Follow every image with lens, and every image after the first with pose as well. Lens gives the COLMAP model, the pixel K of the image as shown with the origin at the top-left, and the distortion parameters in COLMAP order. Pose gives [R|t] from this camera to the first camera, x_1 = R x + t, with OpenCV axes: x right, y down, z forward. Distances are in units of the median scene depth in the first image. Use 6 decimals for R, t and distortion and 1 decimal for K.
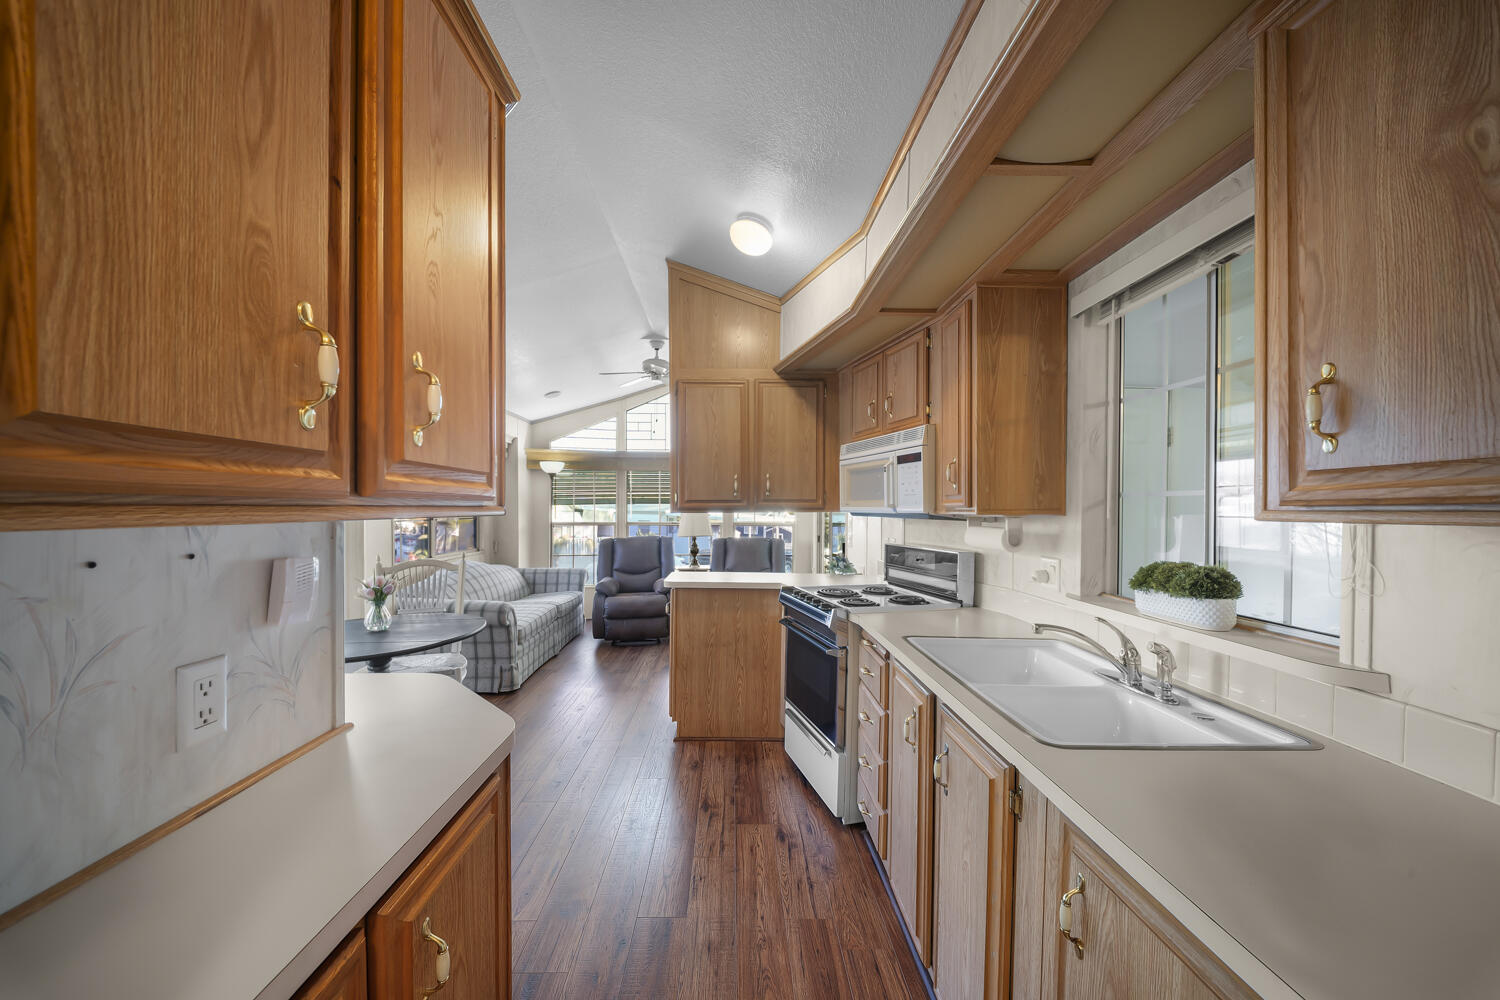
lens RADIAL K [[527.9, 0, 751.6], [0, 527.9, 511.1], [0, 0, 1]] dist [0.001009, -0.001861]
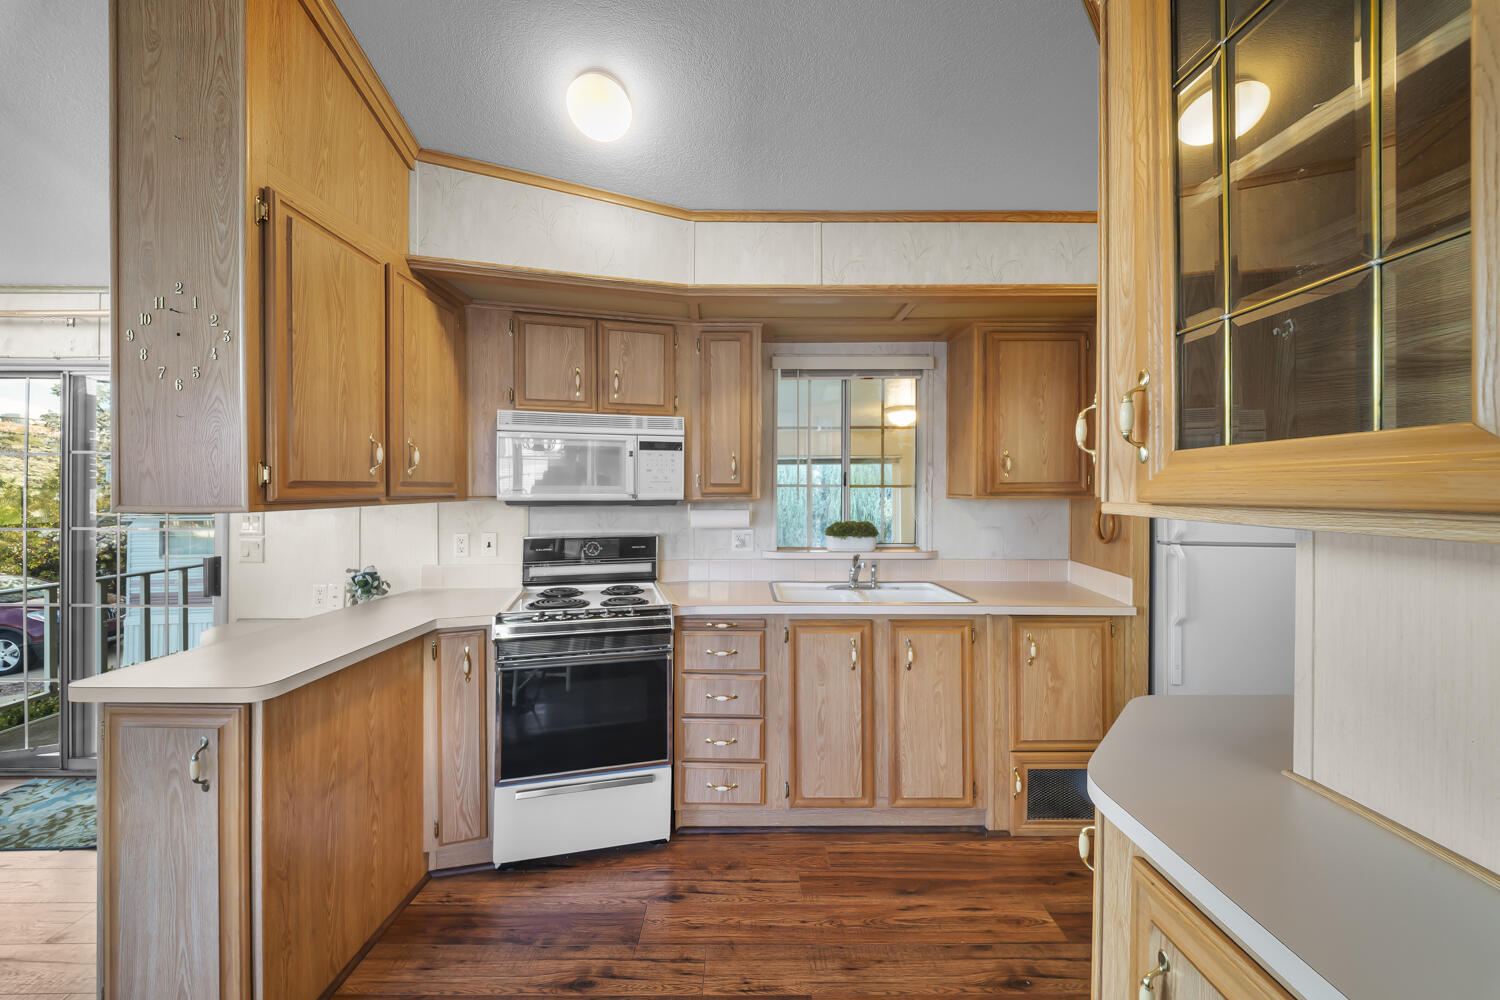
lens RADIAL K [[527.9, 0, 749.8], [0, 527.9, 491.2], [0, 0, 1]] dist [0.001009, -0.001861]
pose [[0.027951, -0.004745, 0.999598, -0.304846], [0.007511, 0.999961, 0.004537, -0.007003], [-0.999581, 0.007381, 0.027985, 0.344388]]
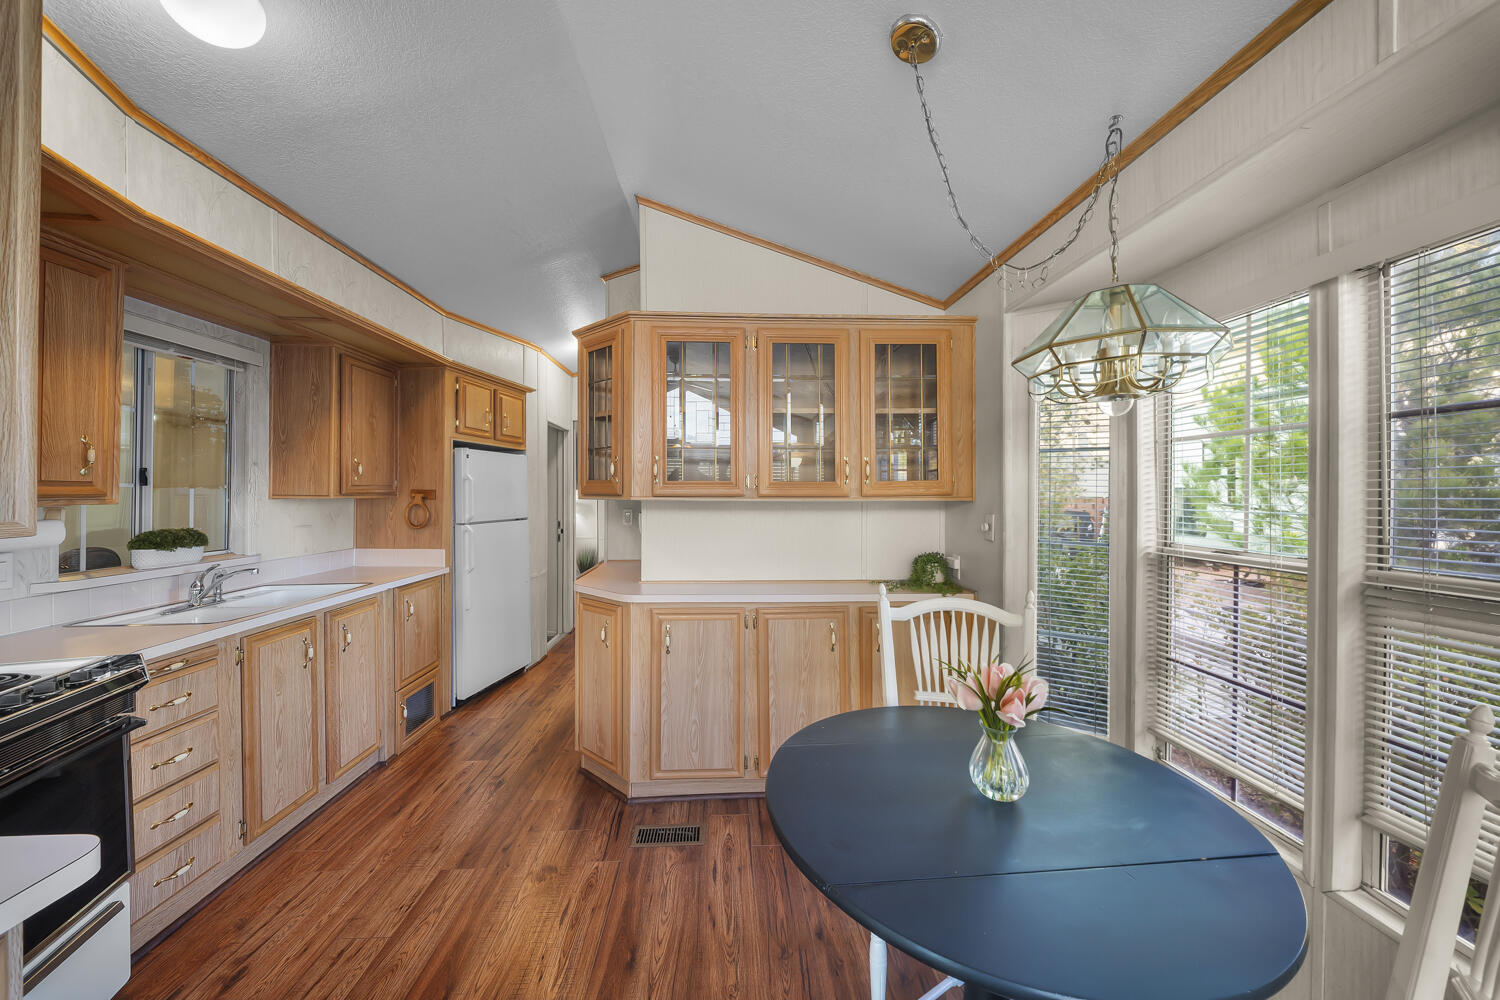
lens RADIAL K [[527.9, 0, 754.2], [0, 527.9, 491.7], [0, 0, 1]] dist [0.001009, -0.001861]
pose [[-0.999843, -0.006859, -0.016361, -0.243857], [-0.007027, 0.999922, 0.010277, -0.012055], [0.016289, 0.010390, -0.999813, 0.683617]]
